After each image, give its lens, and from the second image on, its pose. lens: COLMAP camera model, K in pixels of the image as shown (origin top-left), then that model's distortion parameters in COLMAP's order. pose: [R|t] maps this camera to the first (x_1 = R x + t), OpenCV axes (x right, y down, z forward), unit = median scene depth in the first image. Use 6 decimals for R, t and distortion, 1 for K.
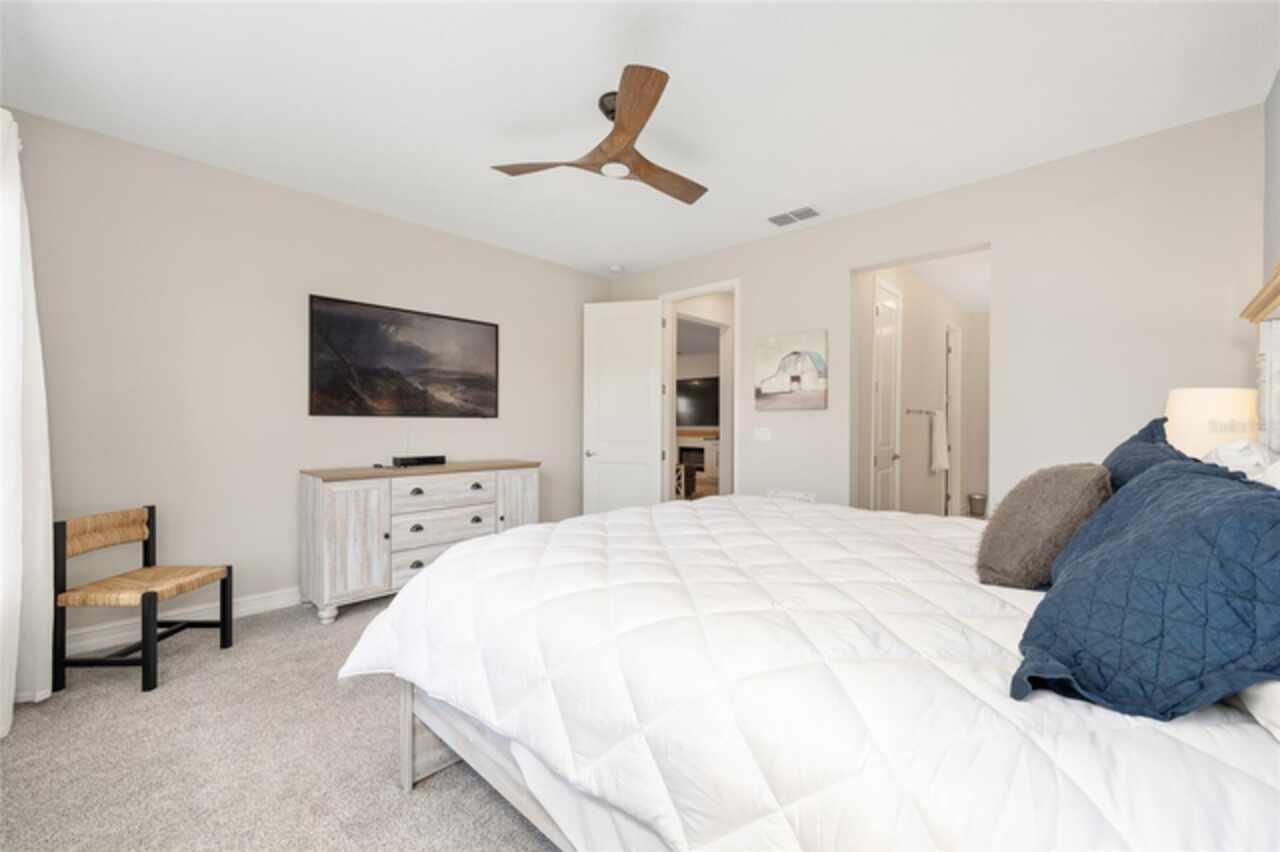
lens RADIAL K [[516.3, 0, 638.5], [0, 516.3, 424.8], [0, 0, 1]] dist [-0.002289, 0.000906]
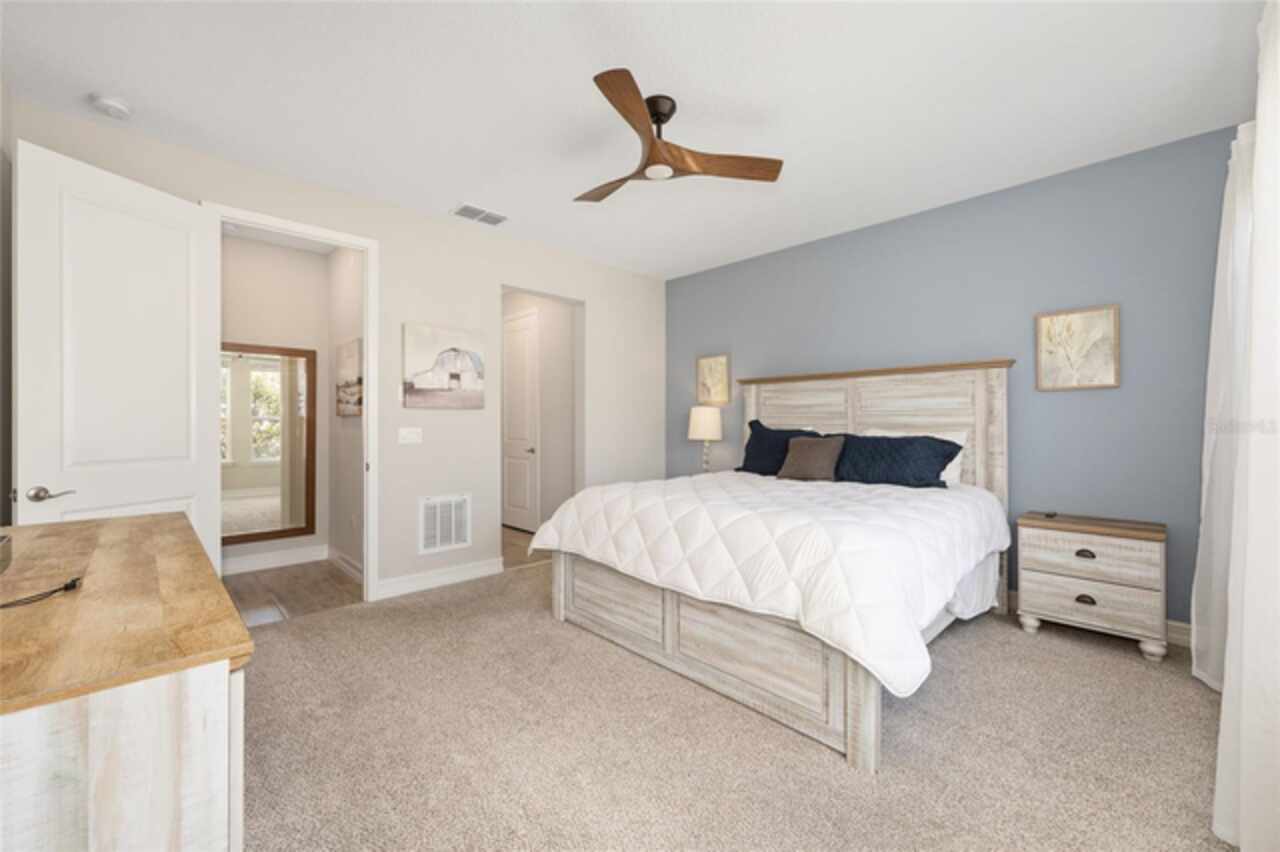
lens RADIAL K [[516.3, 0, 638.5], [0, 516.3, 425.4], [0, 0, 1]] dist [-0.002289, 0.000906]
pose [[0.023206, -0.008400, 0.999695, -0.640631], [0.000560, 0.999965, 0.008389, -0.005483], [-0.999731, 0.000365, 0.023210, 0.621823]]
